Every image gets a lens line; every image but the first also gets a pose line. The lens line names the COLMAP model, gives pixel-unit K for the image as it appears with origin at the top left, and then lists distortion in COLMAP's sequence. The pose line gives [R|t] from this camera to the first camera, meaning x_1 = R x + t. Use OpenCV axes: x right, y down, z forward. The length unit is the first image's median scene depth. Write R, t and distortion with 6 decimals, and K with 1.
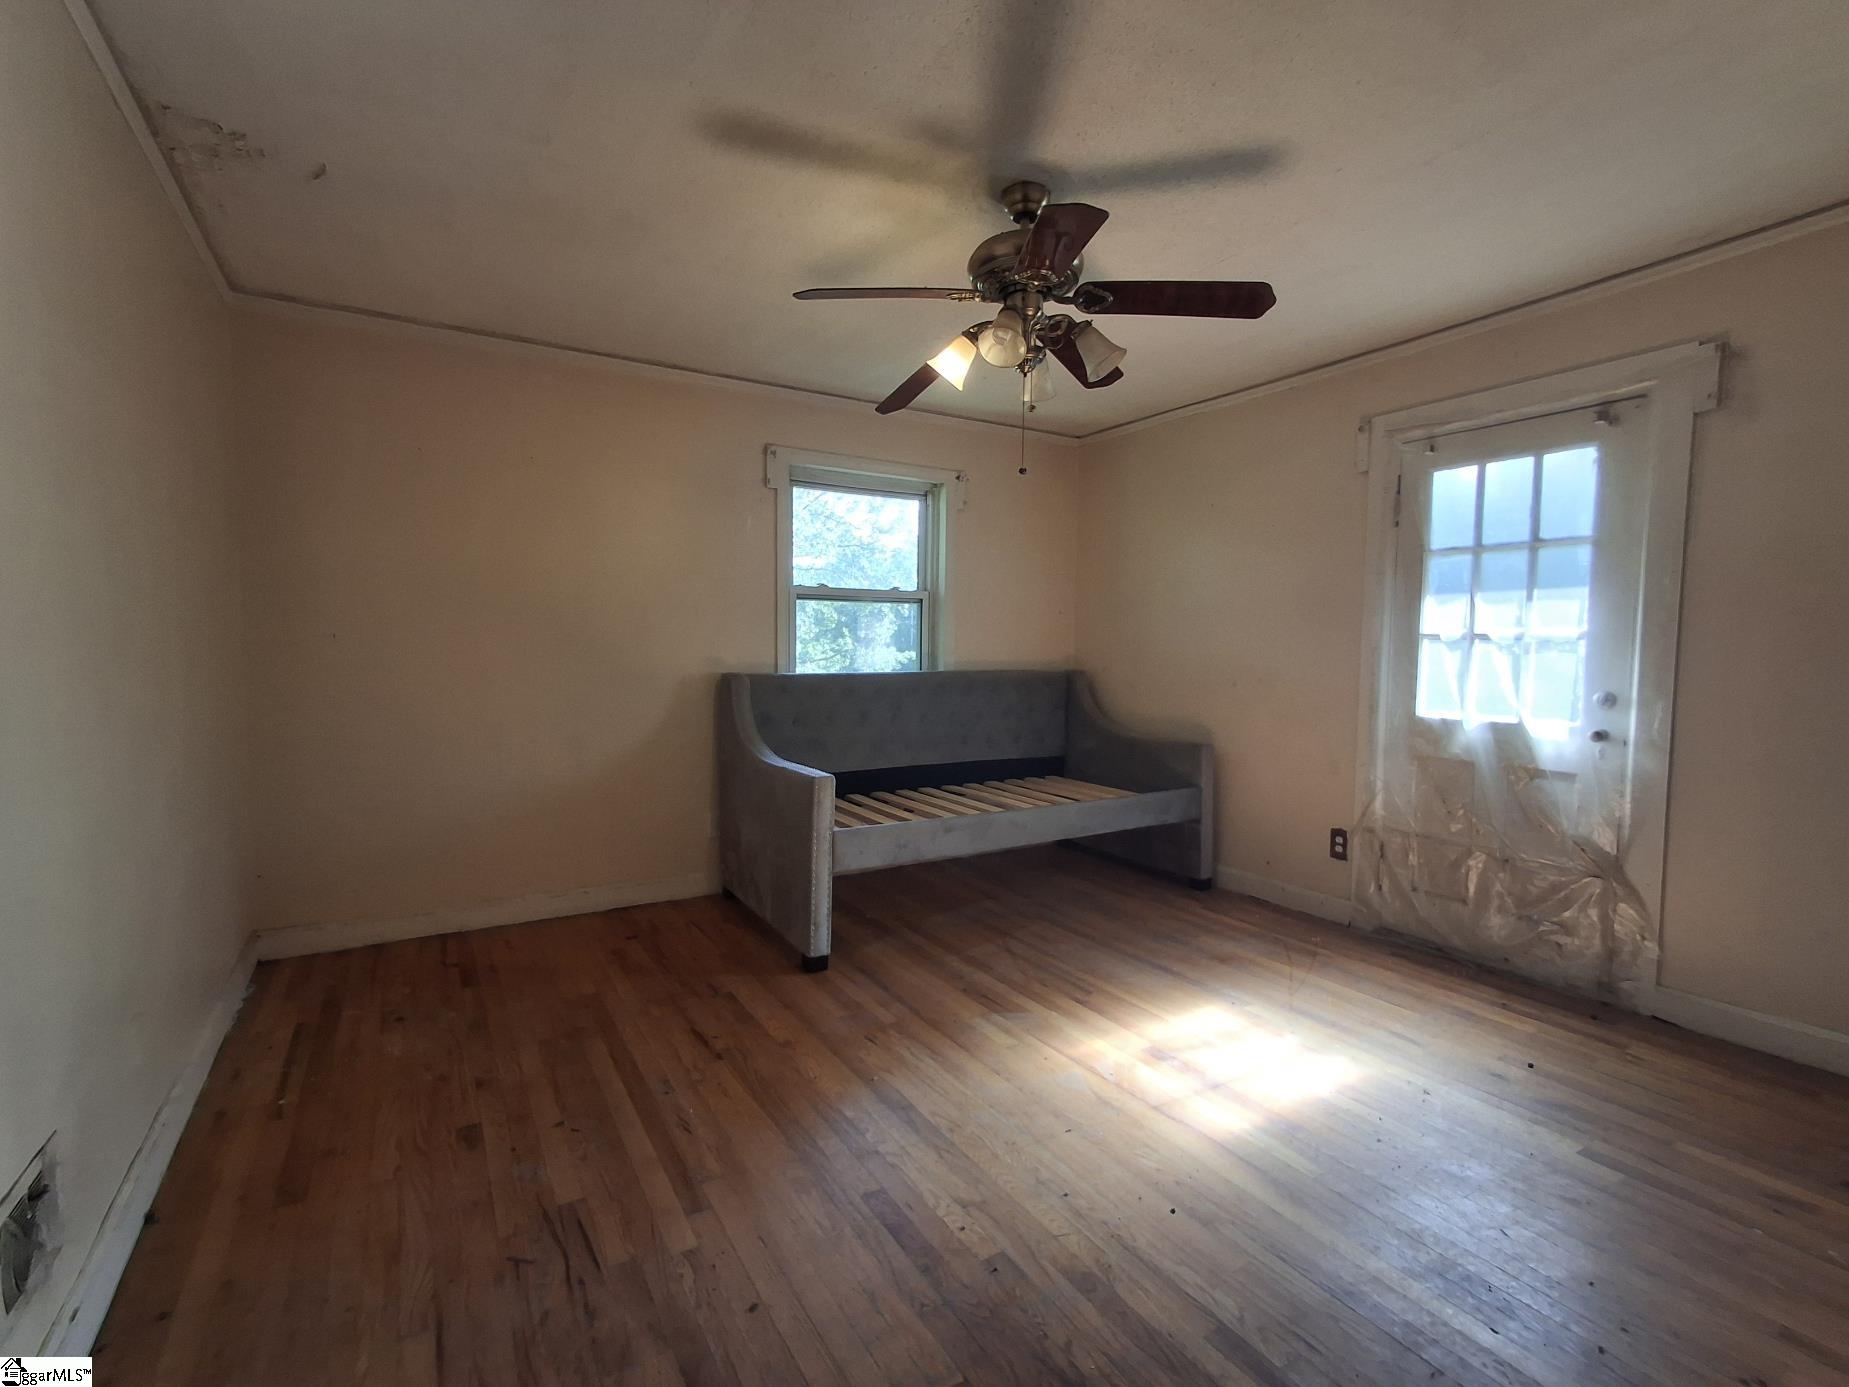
lens RADIAL K [[846.1, 0, 928.8], [0, 846.1, 696.6], [0, 0, 1]] dist [-0.003509, 0.002750]
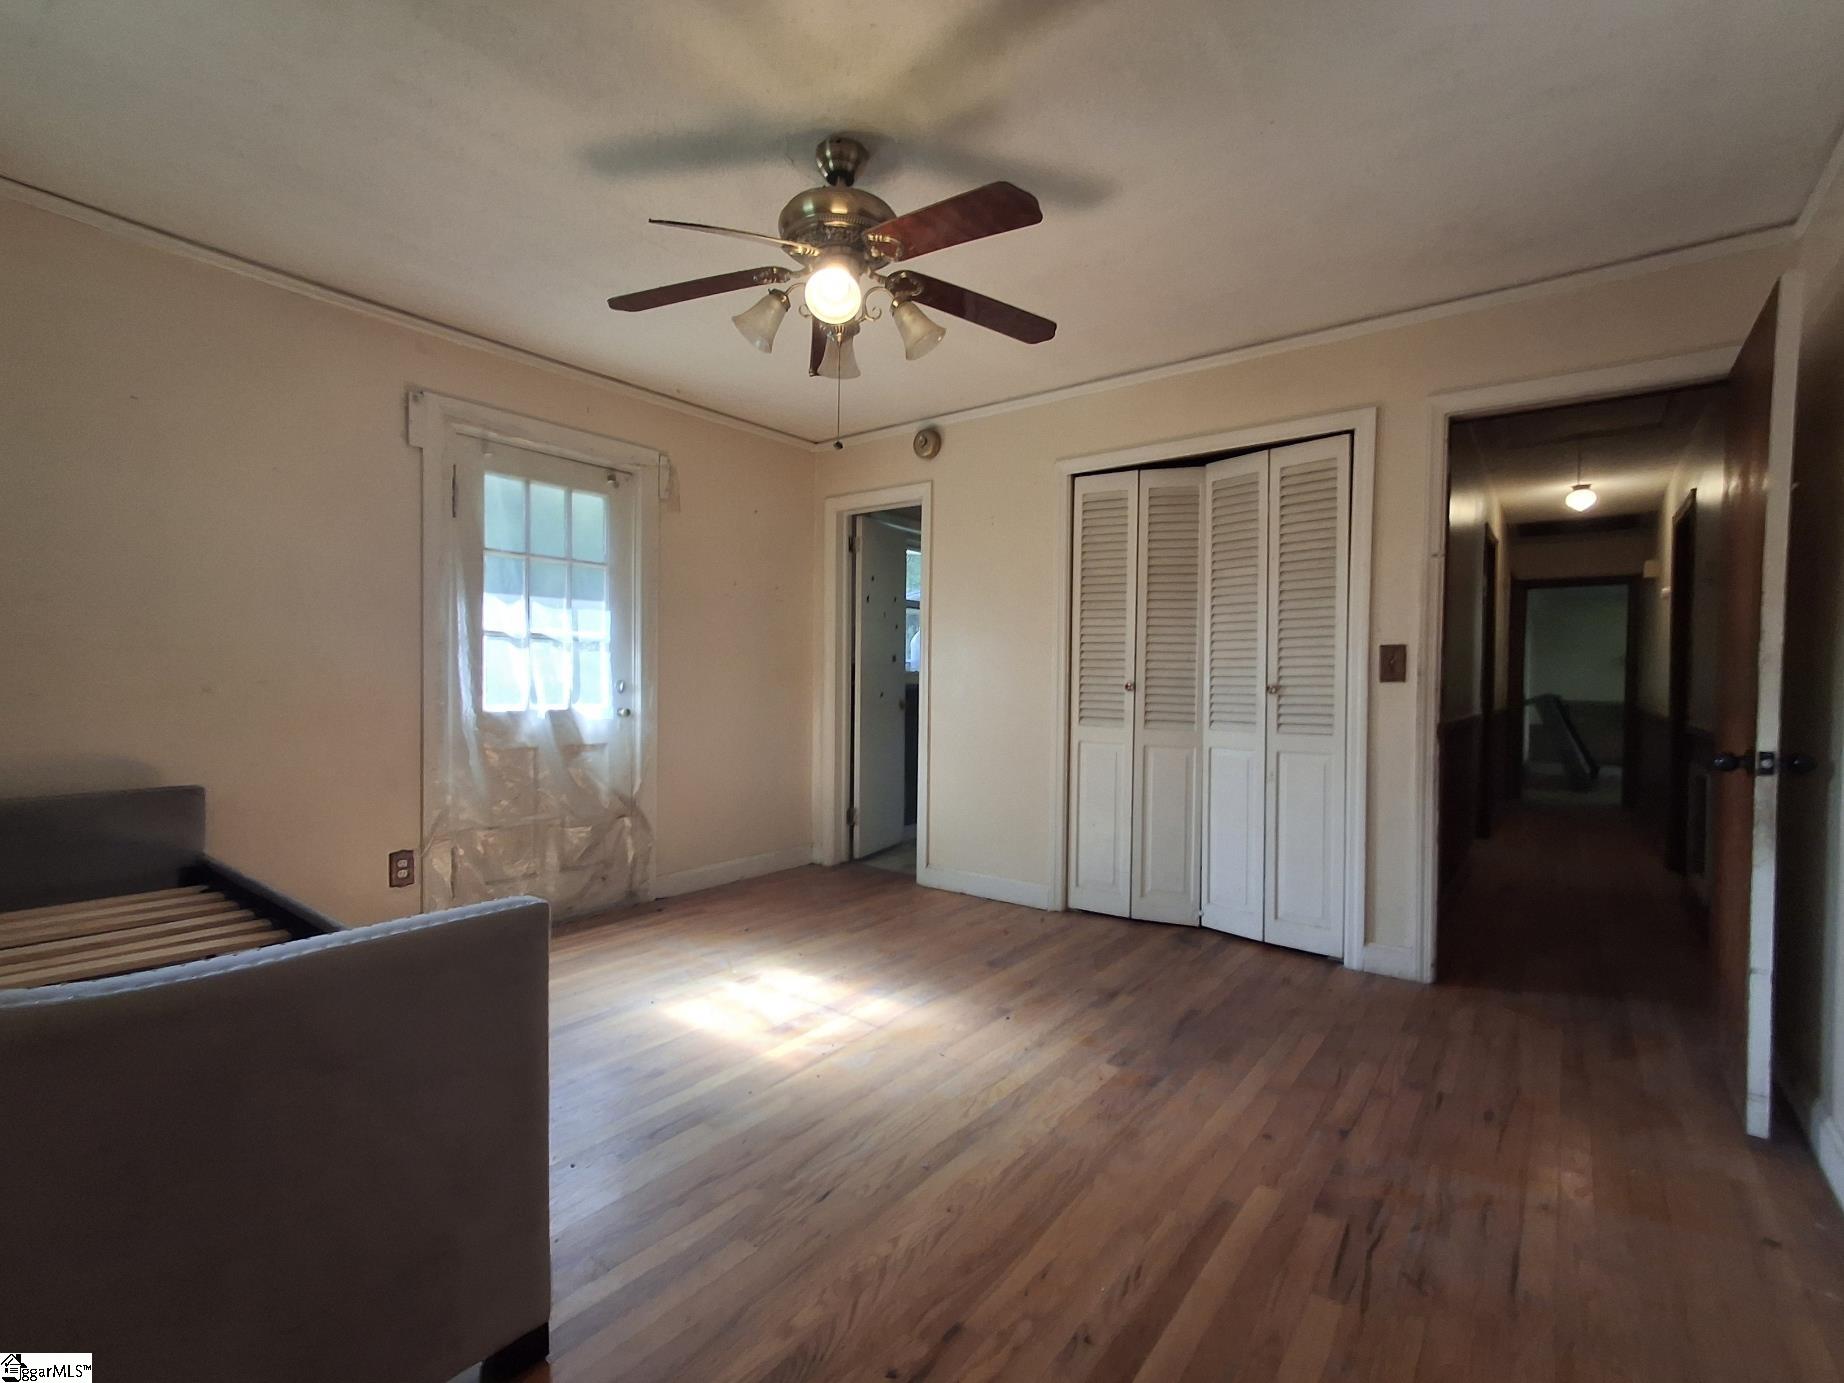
lens RADIAL K [[843.8, 0, 925.7], [0, 843.8, 693.4], [0, 0, 1]] dist [-0.003509, 0.002750]
pose [[-0.359030, -0.025329, 0.932982, -0.630788], [0.043179, 0.998111, 0.043713, -0.022703], [-0.932327, 0.055980, -0.357258, 0.994475]]
